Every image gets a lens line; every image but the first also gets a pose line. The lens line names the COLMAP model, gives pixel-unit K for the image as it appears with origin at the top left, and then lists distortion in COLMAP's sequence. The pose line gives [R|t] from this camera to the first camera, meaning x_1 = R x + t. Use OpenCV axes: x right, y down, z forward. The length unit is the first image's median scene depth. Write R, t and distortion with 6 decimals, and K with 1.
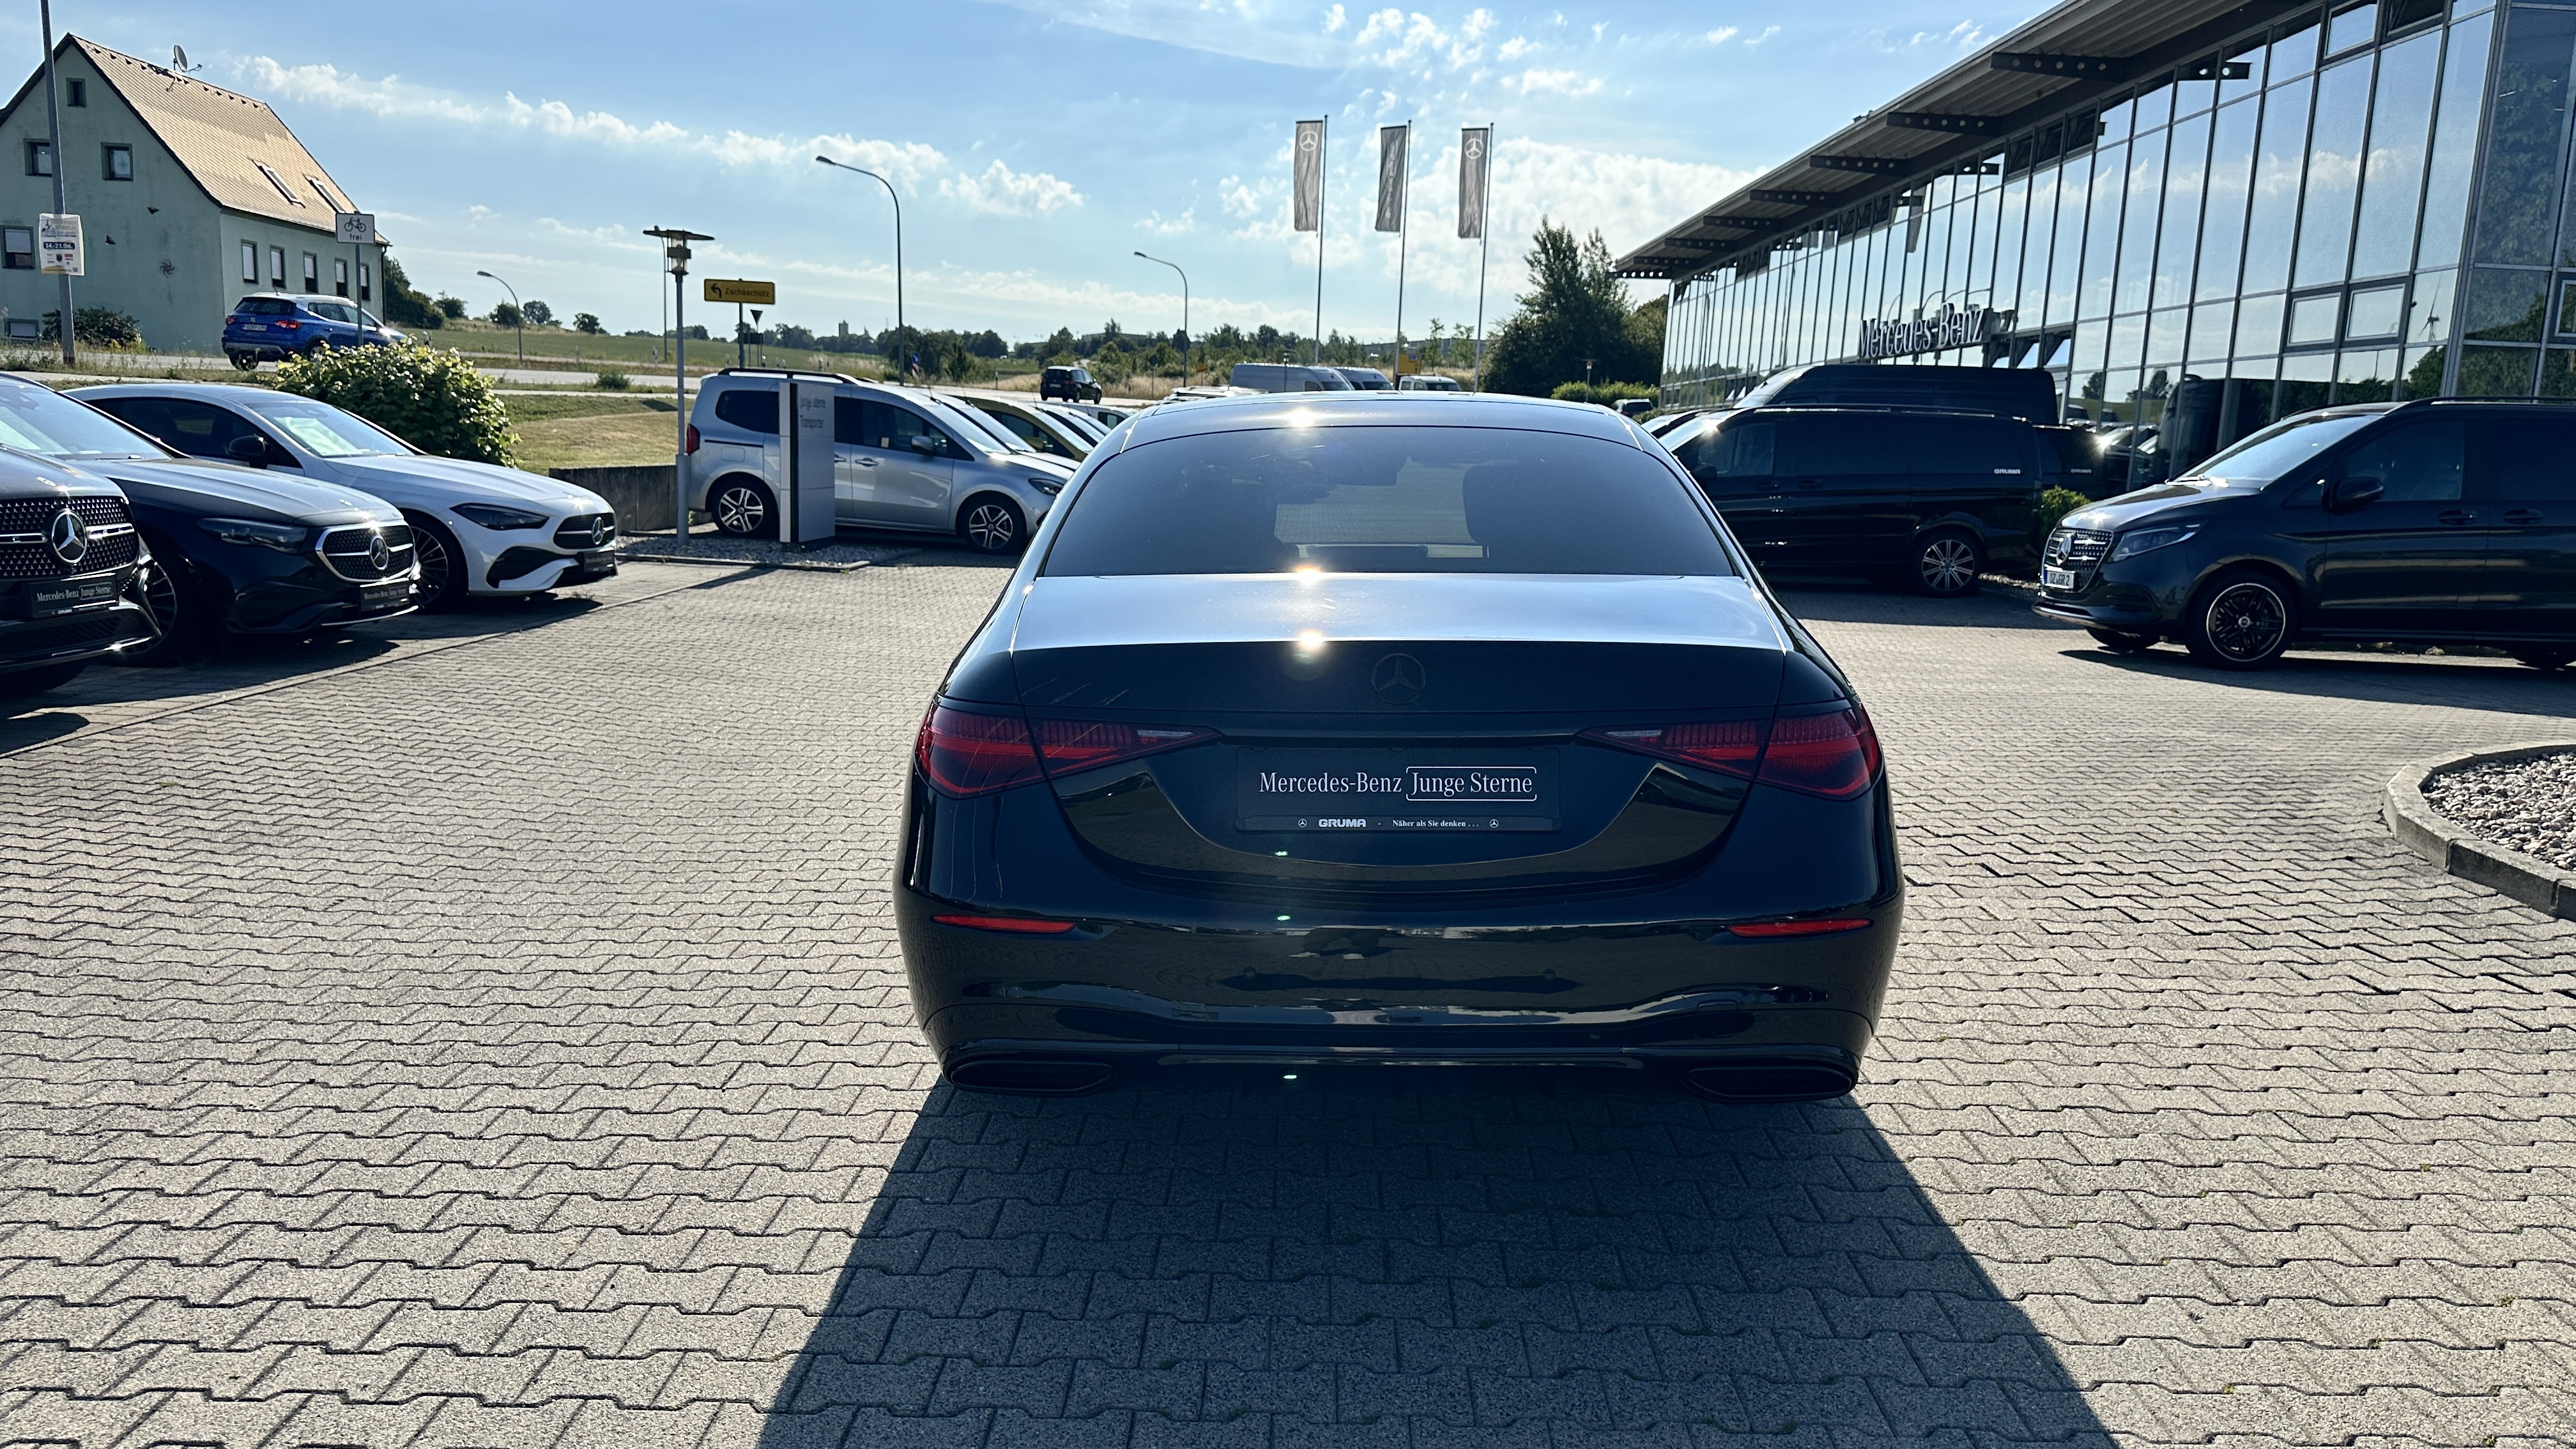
lens RADIAL K [[1807.4, 0, 1293.4], [0, 1807.4, 733.5], [0, 0, 1]] dist [0.032949, -0.054653]
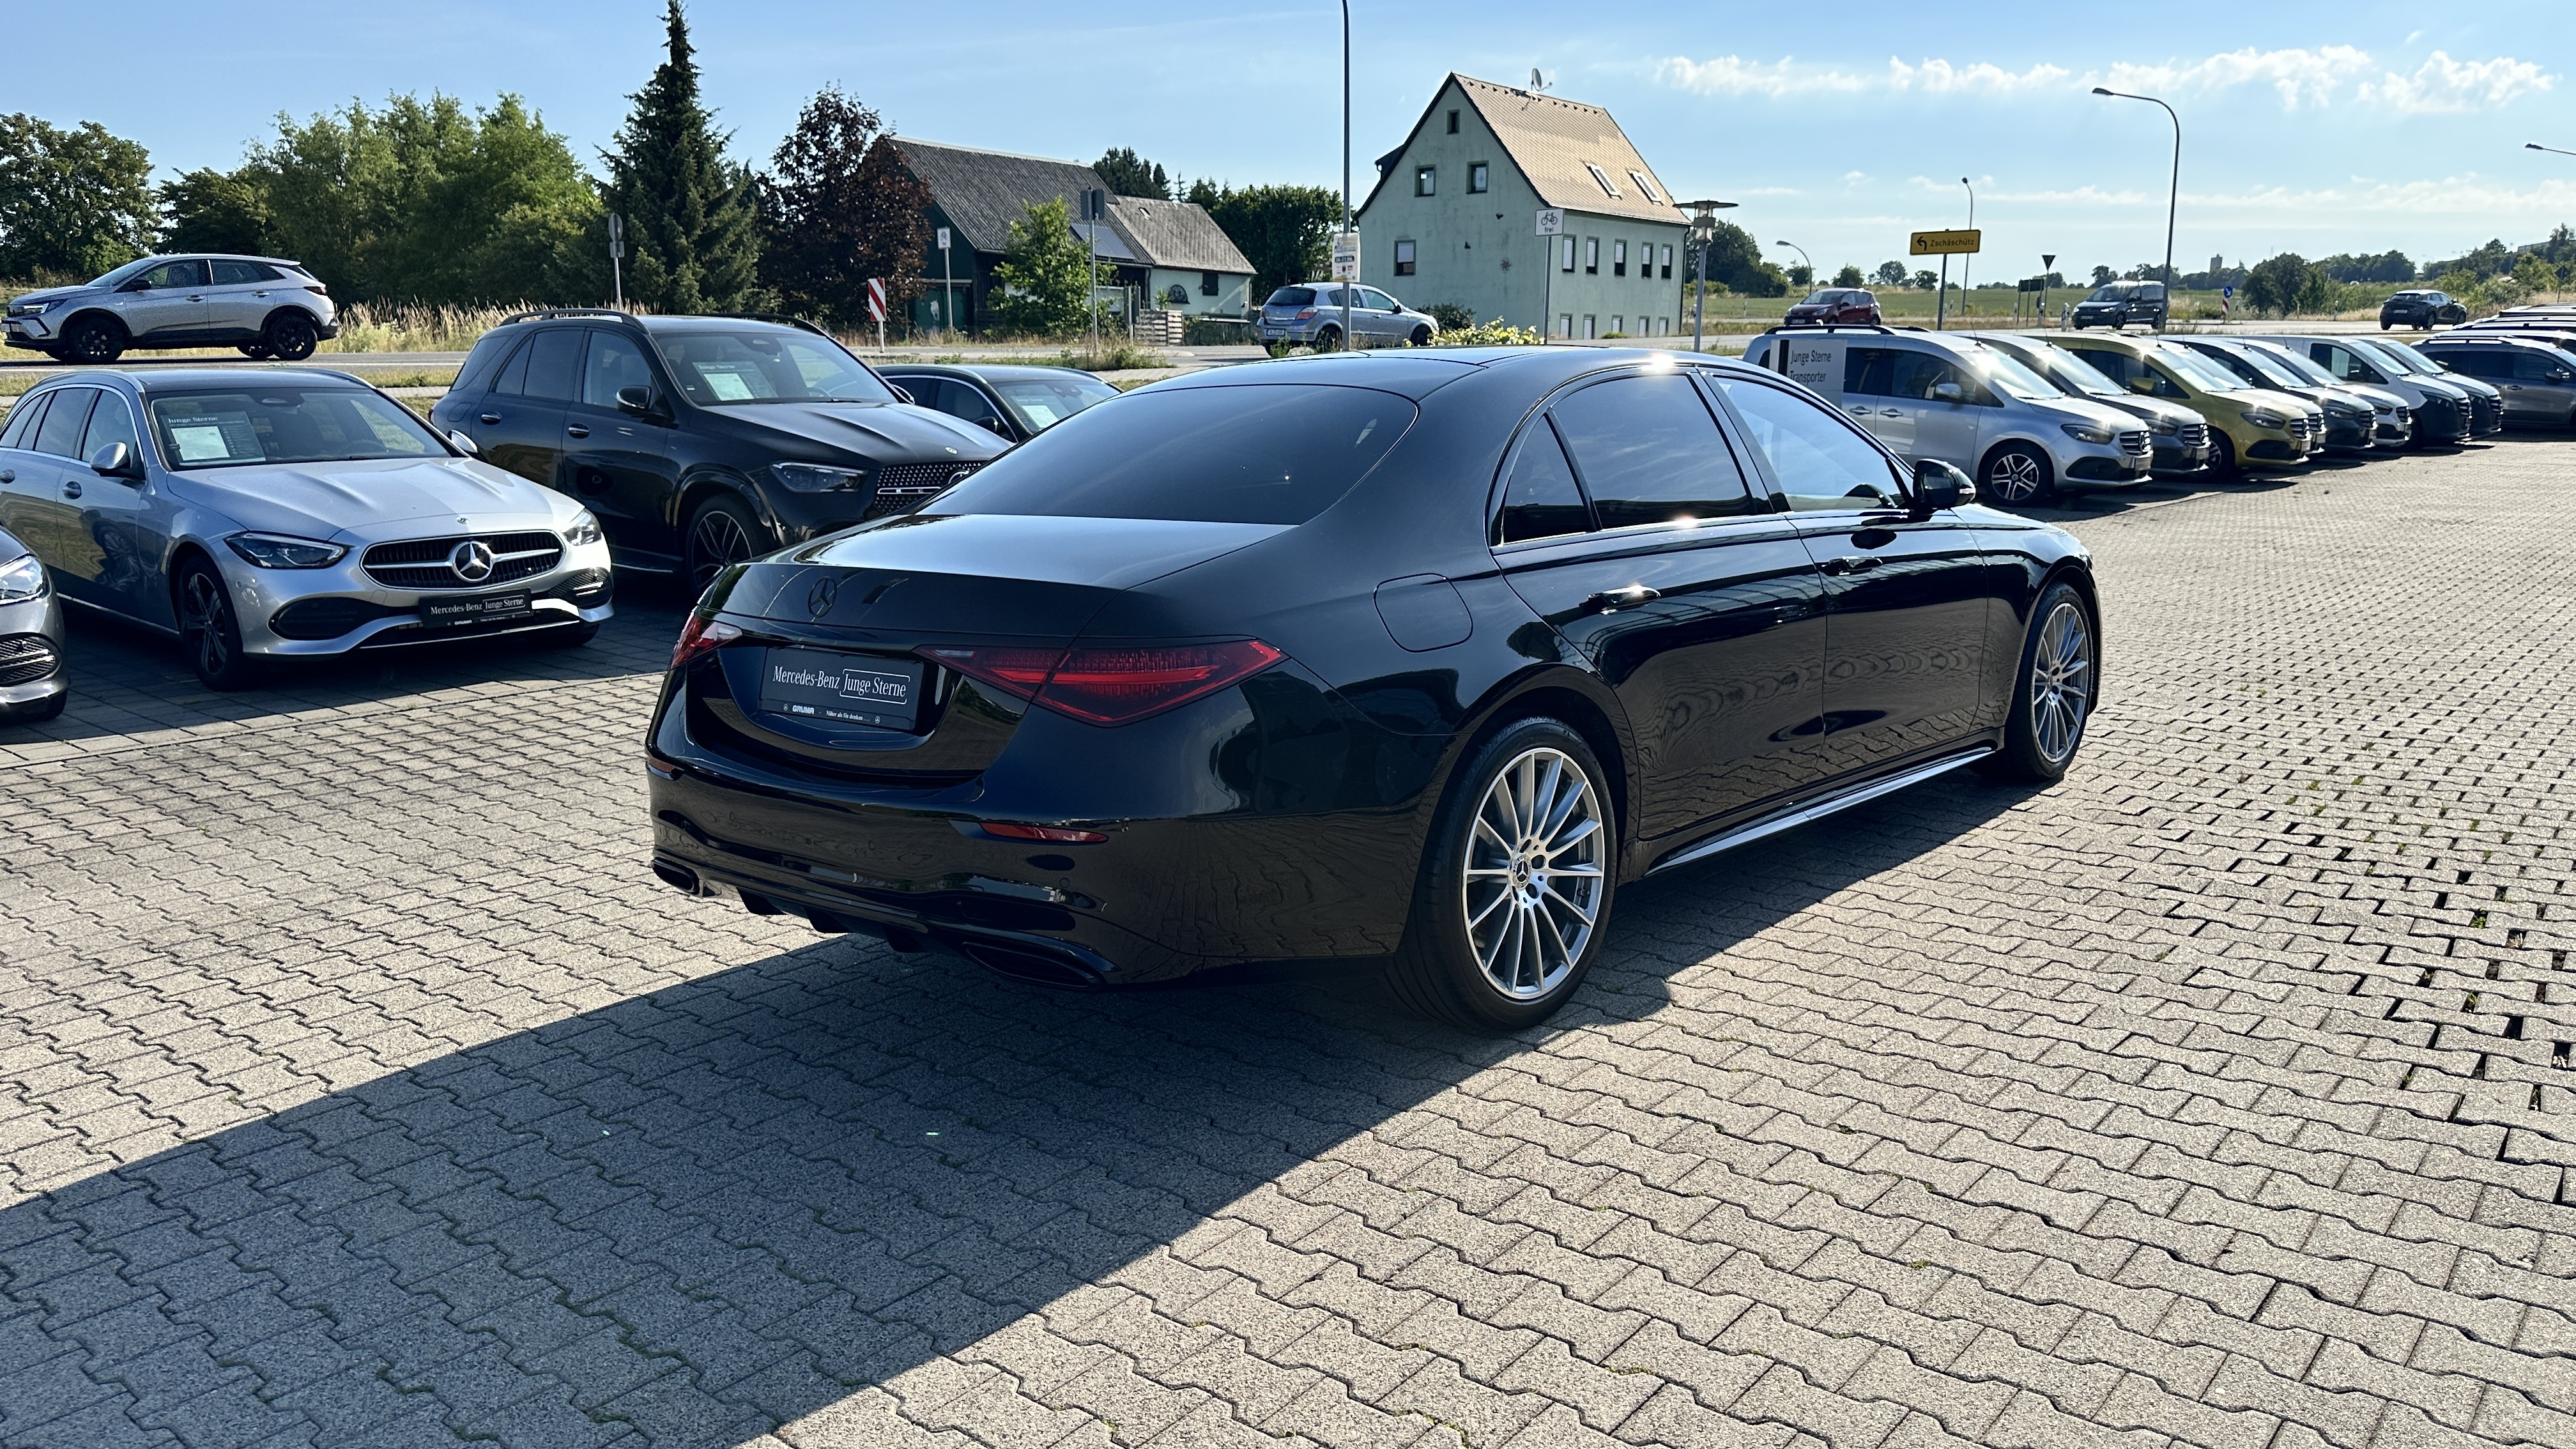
lens RADIAL K [[1787.0, 0, 1288.0], [0, 1787.0, 724.5], [0, 0, 1]] dist [0.103180, -0.143912]
pose [[0.764612, 0.083407, -0.639071, 0.665089], [-0.070660, 0.996462, 0.045511, -0.013321], [0.640606, 0.010359, 0.767800, 0.142007]]
